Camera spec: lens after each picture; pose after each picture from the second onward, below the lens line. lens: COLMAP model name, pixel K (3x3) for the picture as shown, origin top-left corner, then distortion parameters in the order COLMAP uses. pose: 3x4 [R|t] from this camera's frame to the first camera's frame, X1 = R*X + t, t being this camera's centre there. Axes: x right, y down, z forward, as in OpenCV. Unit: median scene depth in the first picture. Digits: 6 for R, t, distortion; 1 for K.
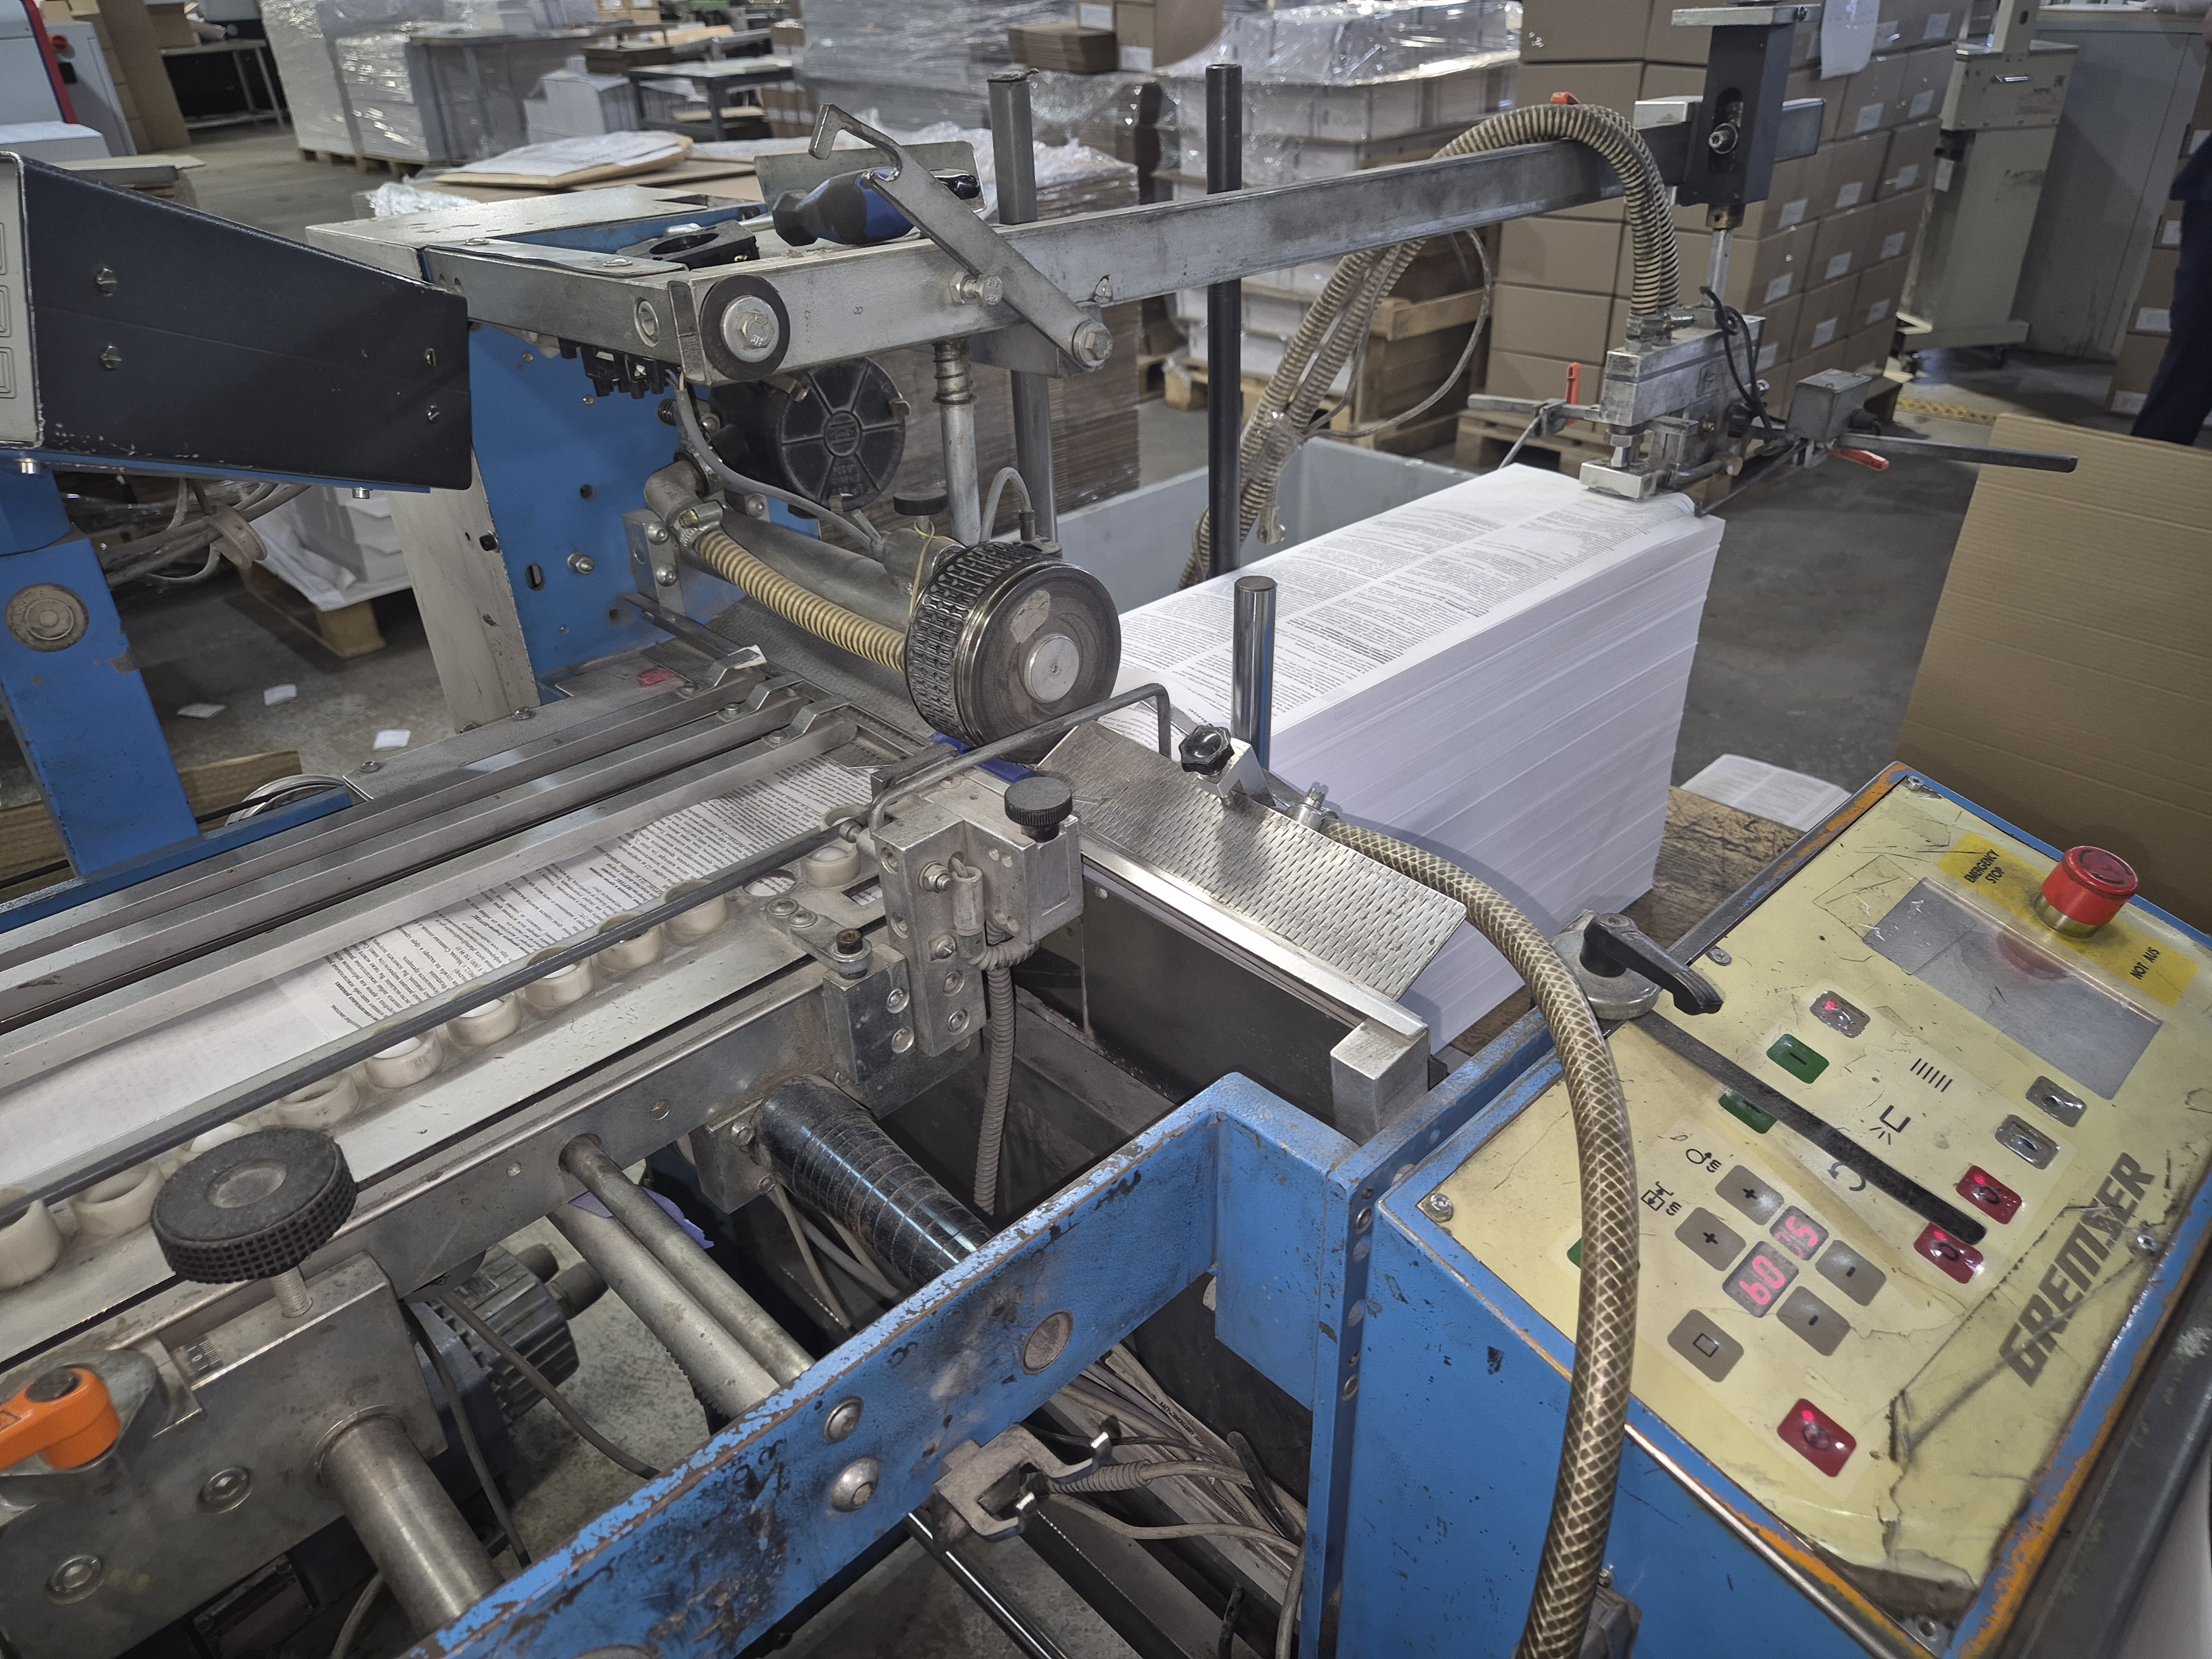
lens RADIAL K [[1506.5, 0, 1145.1], [0, 1506.5, 815.2], [0, 0, 1]] dist [0.071969, -0.070814]
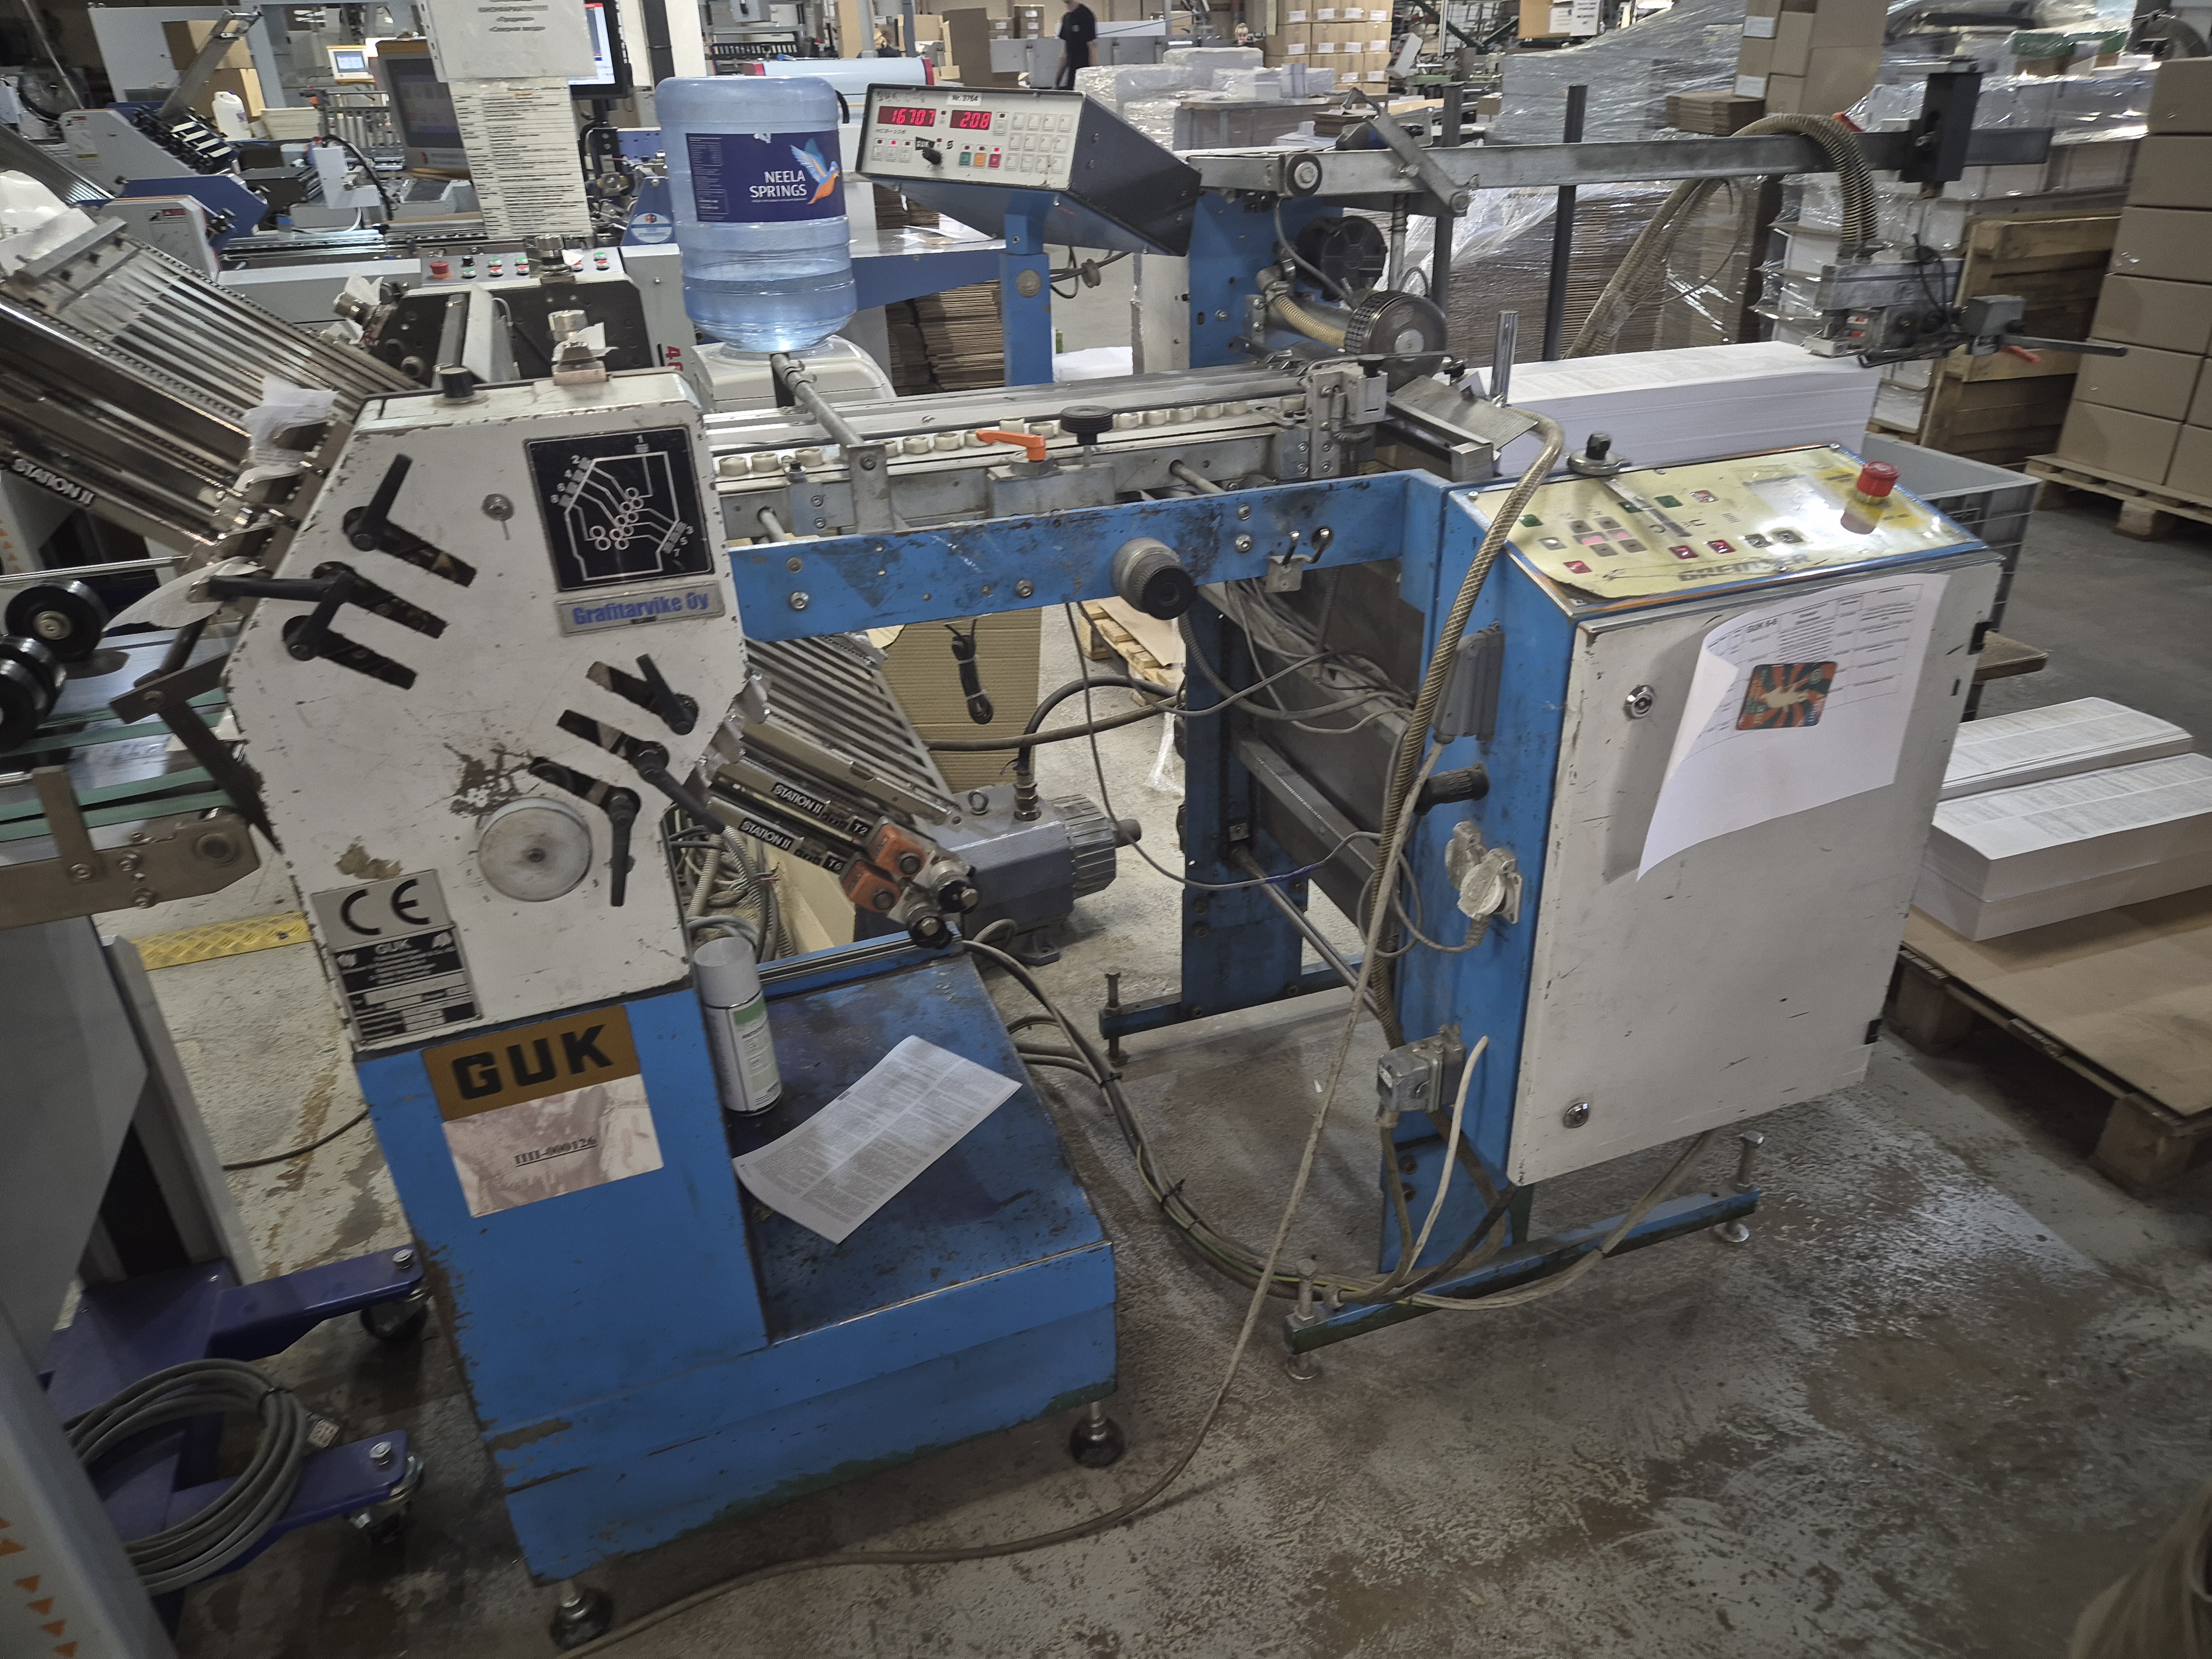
lens RADIAL K [[1494.4, 0, 1129.7], [0, 1494.4, 803.6], [0, 0, 1]] dist [0.067054, -0.058954]
pose [[0.907519, 0.195531, -0.371722, 0.083608], [-0.211434, 0.977390, -0.002071, 0.104476], [0.362912, 0.080474, 0.928342, -0.183886]]
